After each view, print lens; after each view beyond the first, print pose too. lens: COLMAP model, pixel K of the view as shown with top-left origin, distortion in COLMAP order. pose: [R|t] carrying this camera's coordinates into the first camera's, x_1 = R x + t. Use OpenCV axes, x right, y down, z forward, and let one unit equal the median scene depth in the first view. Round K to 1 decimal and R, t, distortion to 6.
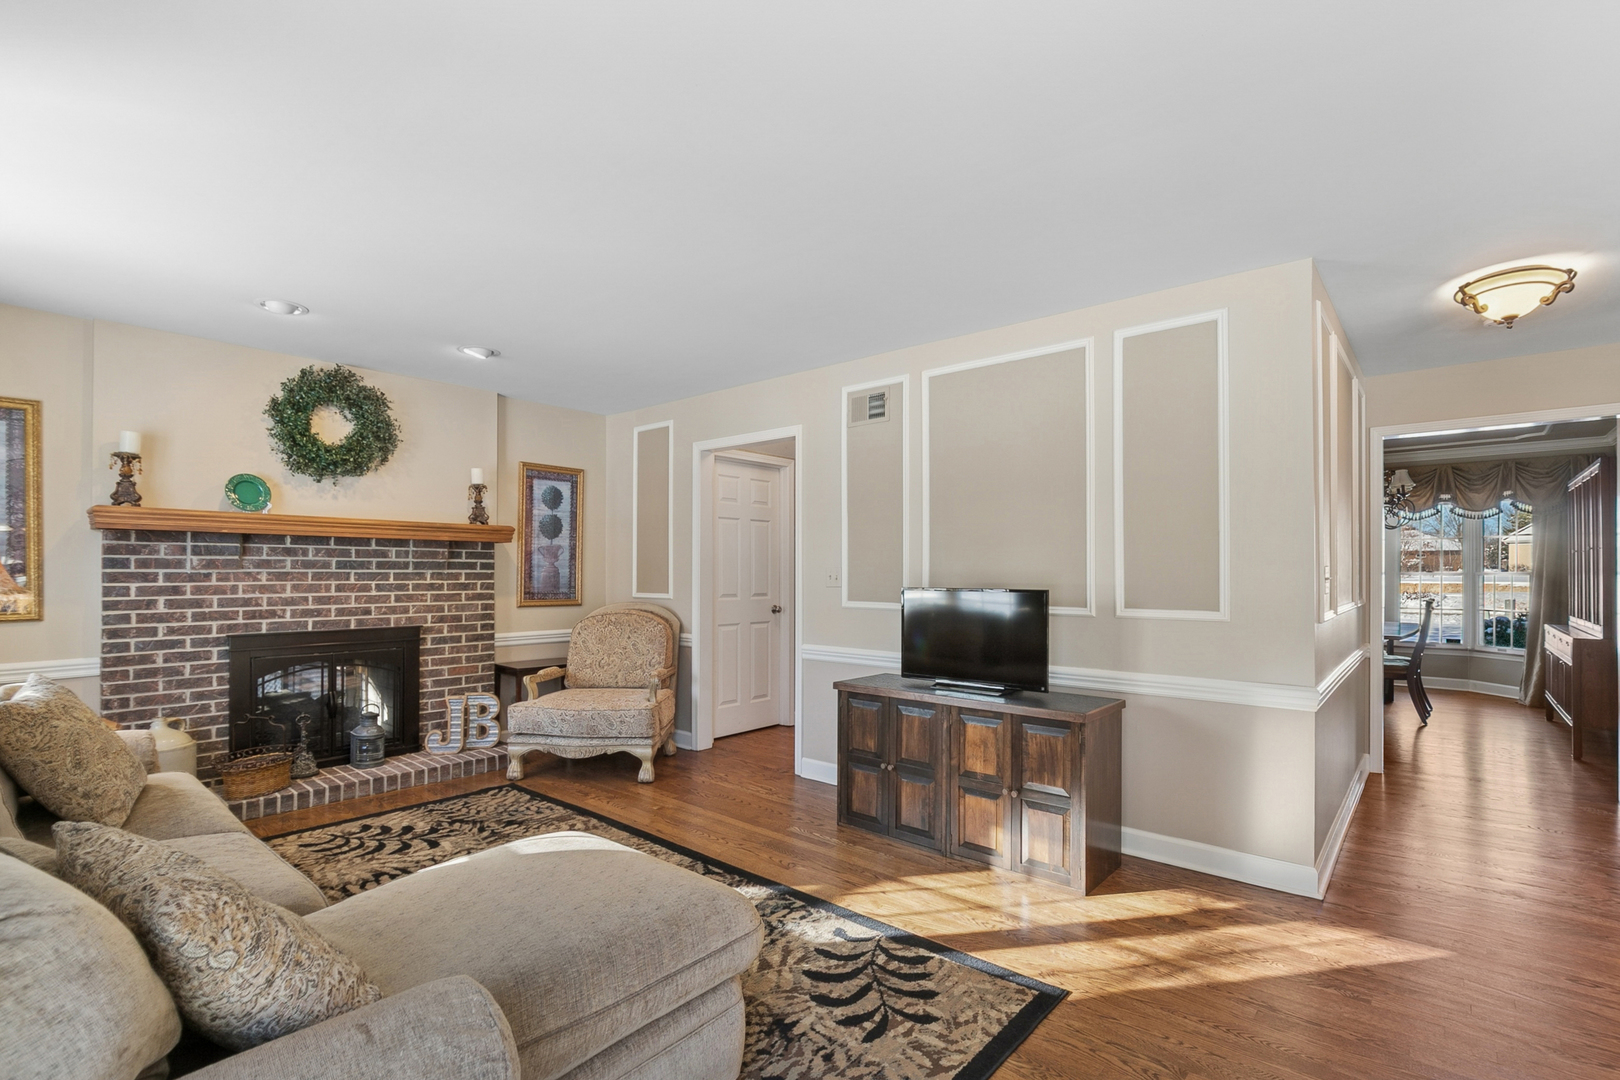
lens RADIAL K [[743.8, 0, 819.0], [0, 743.8, 566.5], [0, 0, 1]] dist [-0.014825, 0.000447]
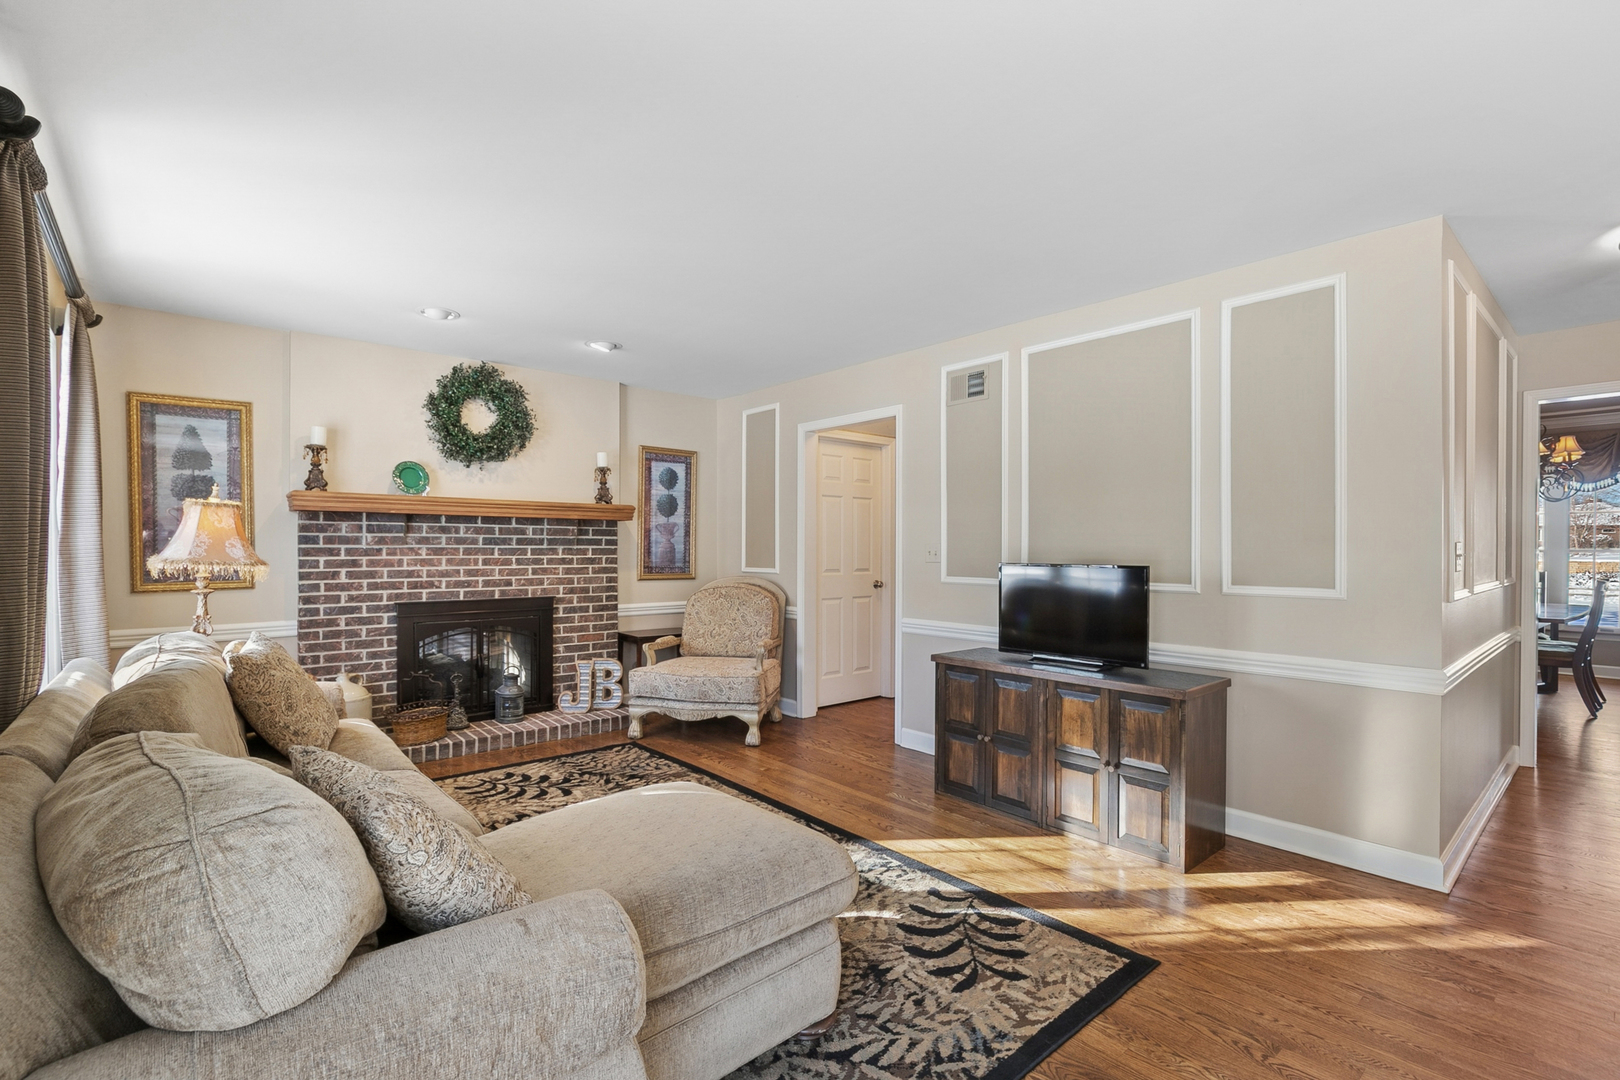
lens RADIAL K [[734.7, 0, 814.9], [0, 734.7, 550.2], [0, 0, 1]] dist [-0.015674, 0.000061]
pose [[0.989157, 0.001361, -0.146853, 0.008961], [0.000086, 0.999951, 0.009850, 0.000449], [0.146860, -0.009756, 0.989109, -0.029680]]
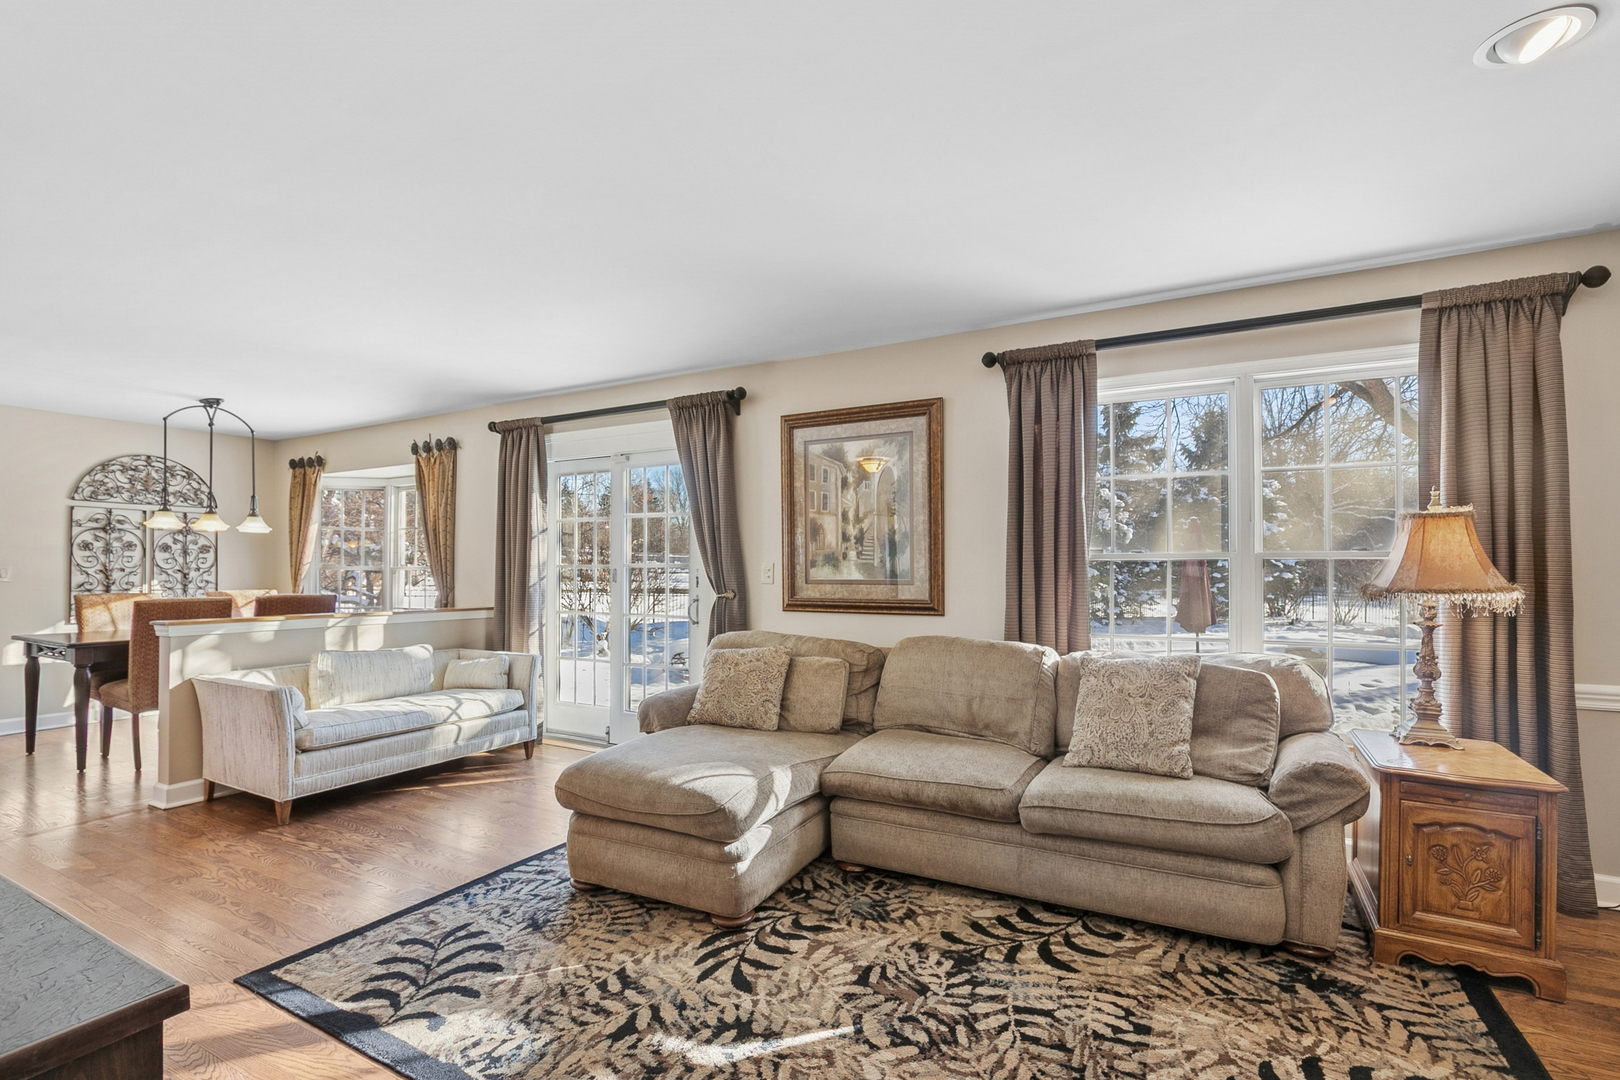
lens RADIAL K [[743.8, 0, 819.0], [0, 743.8, 566.5], [0, 0, 1]] dist [-0.014825, 0.000447]
pose [[-0.977830, -0.003710, -0.209366, -0.140745], [0.000183, 0.999827, -0.018573, 0.013756], [0.209399, -0.018200, -0.977661, 1.280050]]
